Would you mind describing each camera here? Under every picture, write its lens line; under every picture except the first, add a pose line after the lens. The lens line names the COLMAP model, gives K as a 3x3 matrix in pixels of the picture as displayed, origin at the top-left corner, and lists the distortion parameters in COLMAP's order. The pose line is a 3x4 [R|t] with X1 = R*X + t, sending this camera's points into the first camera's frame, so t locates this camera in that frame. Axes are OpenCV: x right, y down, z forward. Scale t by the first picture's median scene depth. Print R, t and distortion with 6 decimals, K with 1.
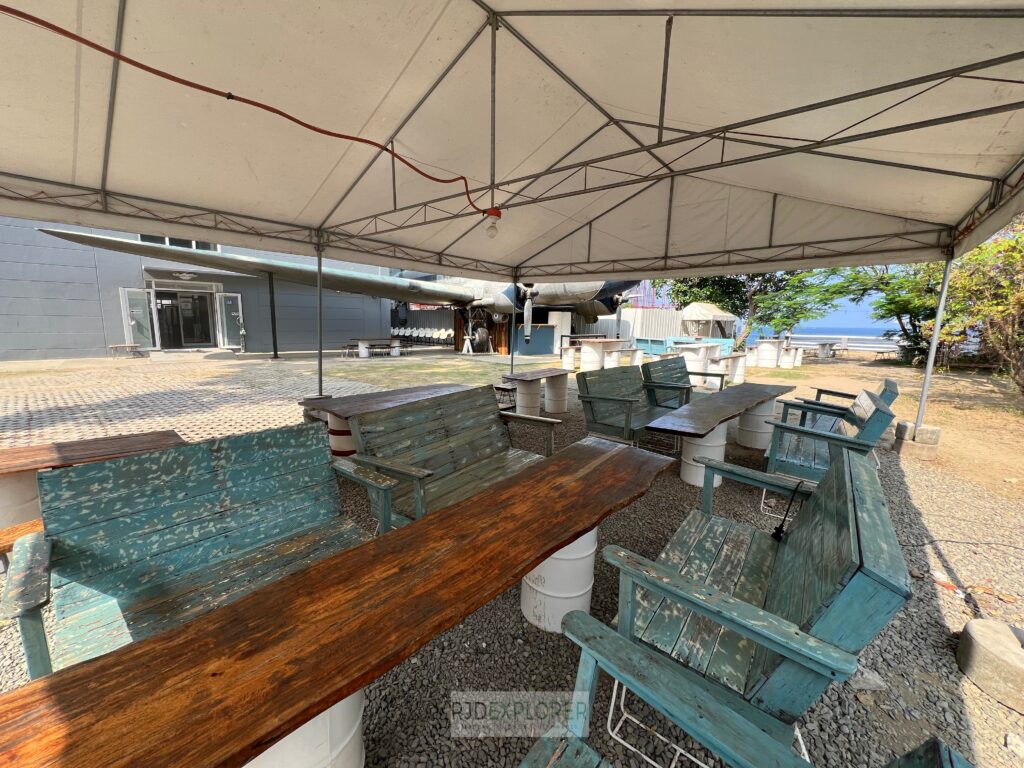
lens RADIAL K [[401.3, 0, 512.0], [0, 401.3, 384.0], [0, 0, 1]] dist [0.010283, -0.000032]
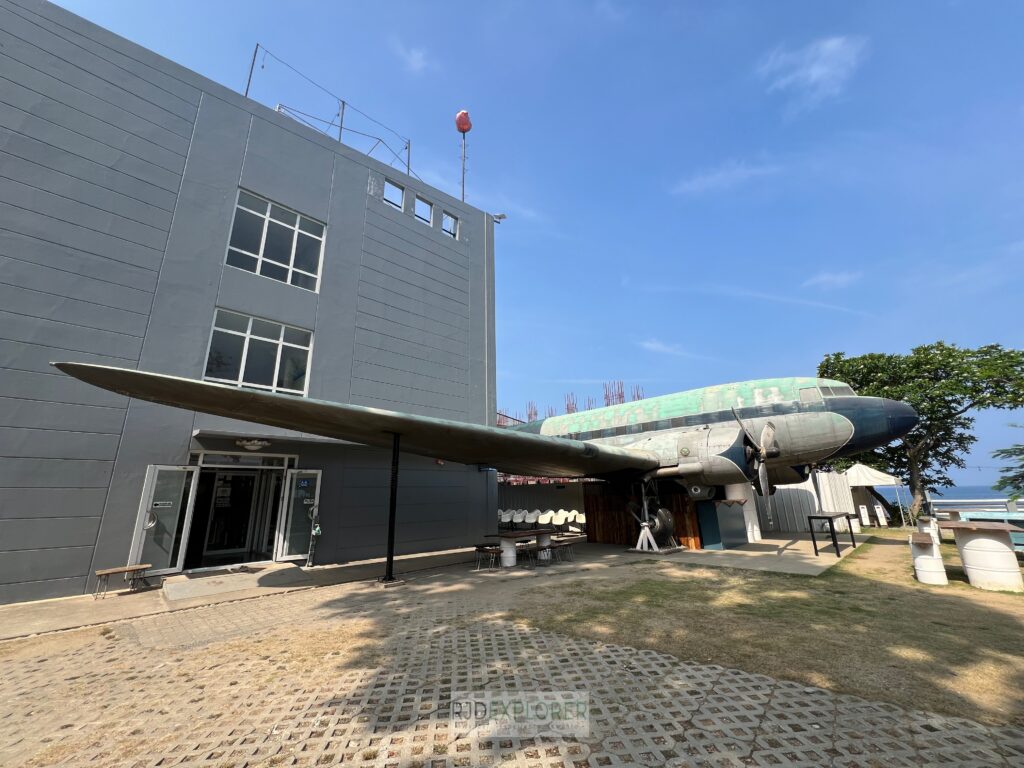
lens RADIAL K [[413.6, 0, 512.0], [0, 413.6, 384.0], [0, 0, 1]] dist [0.011464, -0.000140]
pose [[0.998800, -0.024203, 0.042578, -0.353998], [0.039330, 0.914447, -0.402790, -0.060052], [-0.029186, 0.403981, 0.914302, 0.285129]]
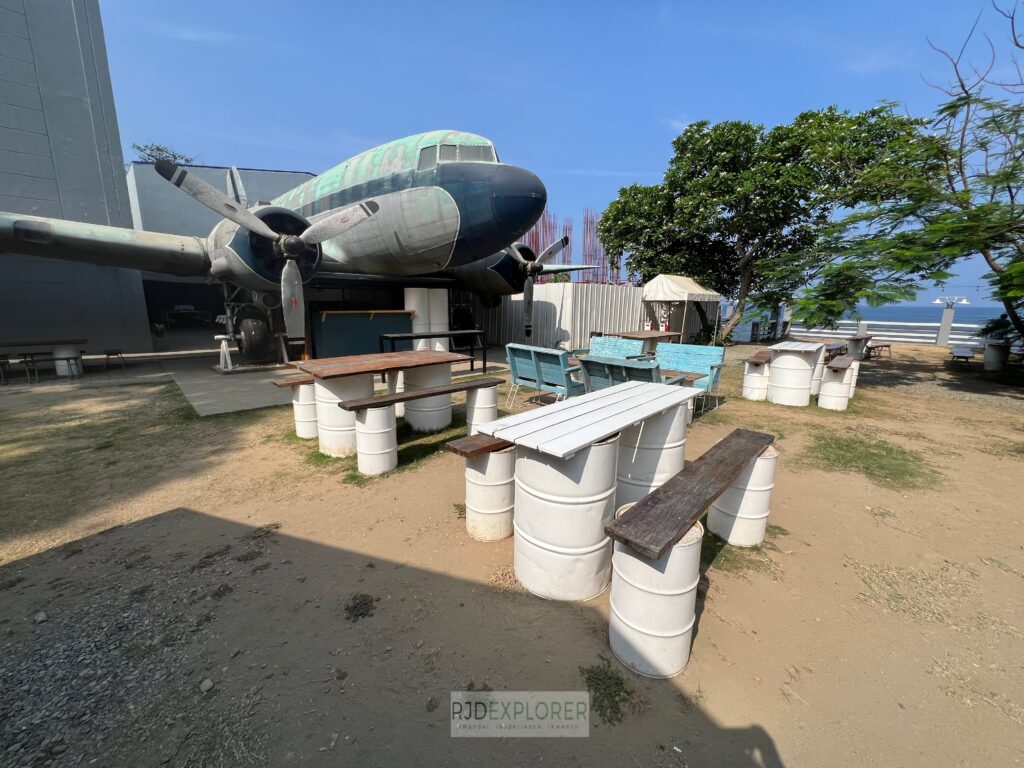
lens RADIAL K [[413.6, 0, 512.0], [0, 413.6, 384.0], [0, 0, 1]] dist [0.011464, -0.000140]
pose [[0.998762, -0.012172, 0.048228, 0.236306], [0.010001, 0.998936, 0.045013, -0.076433], [-0.048725, -0.044475, 0.997822, 0.442516]]
